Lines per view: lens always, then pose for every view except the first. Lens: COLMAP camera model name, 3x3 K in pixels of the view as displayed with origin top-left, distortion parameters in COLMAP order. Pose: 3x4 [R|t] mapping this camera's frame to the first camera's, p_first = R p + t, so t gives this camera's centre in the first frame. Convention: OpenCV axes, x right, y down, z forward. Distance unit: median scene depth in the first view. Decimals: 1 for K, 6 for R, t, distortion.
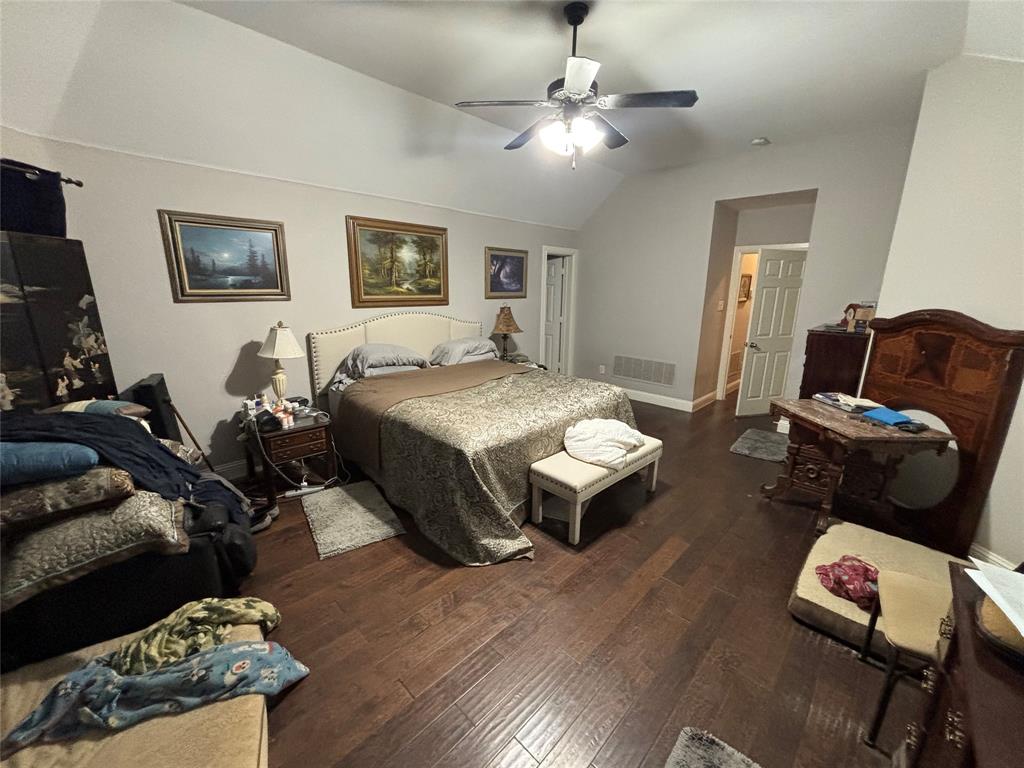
lens RADIAL K [[411.0, 0, 511.4], [0, 411.0, 383.6], [0, 0, 1]] dist [-0.001654, 0.000009]
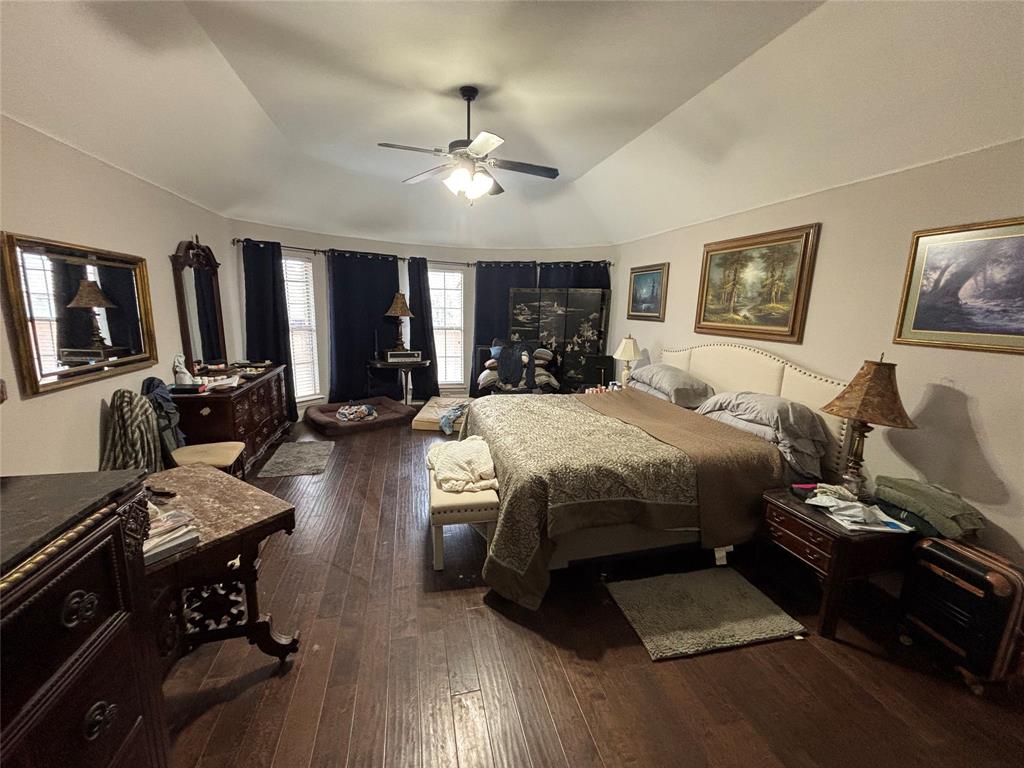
lens RADIAL K [[411.0, 0, 512.4], [0, 411.0, 382.6], [0, 0, 1]] dist [-0.001654, 0.000009]
pose [[-0.512936, 0.133827, -0.847931, 0.697686], [-0.232392, 0.929240, 0.287240, -0.243275], [0.826372, 0.344388, -0.445541, 1.061470]]
